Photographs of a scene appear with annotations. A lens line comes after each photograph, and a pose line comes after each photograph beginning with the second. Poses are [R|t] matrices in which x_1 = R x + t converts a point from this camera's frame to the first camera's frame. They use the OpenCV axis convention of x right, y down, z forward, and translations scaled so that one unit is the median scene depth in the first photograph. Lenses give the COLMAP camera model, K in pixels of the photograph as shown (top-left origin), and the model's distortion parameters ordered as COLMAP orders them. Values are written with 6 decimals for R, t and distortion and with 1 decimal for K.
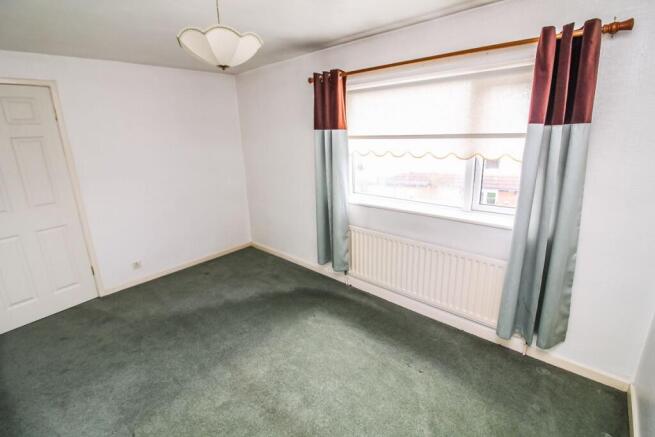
lens RADIAL K [[308.8, 0, 323.8], [0, 308.8, 215.5], [0, 0, 1]] dist [0.001566, -0.001159]
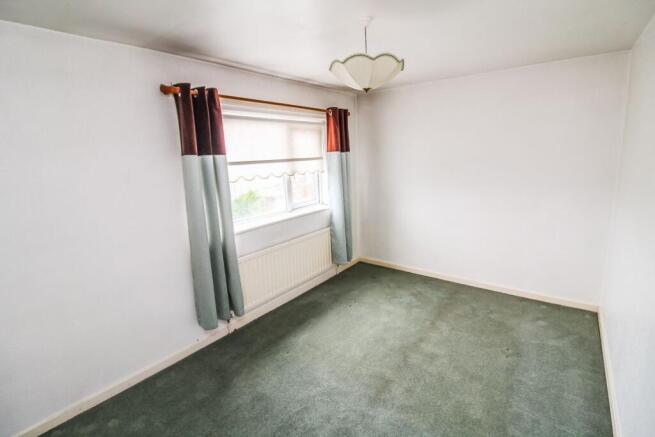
lens RADIAL K [[308.8, 0, 322.6], [0, 308.8, 213.4], [0, 0, 1]] dist [0.001566, -0.001159]
pose [[-0.074193, -0.159392, 0.984423, -0.908199], [0.302059, 0.937181, 0.174508, -0.198334], [-0.950398, 0.310301, -0.021387, 0.832218]]
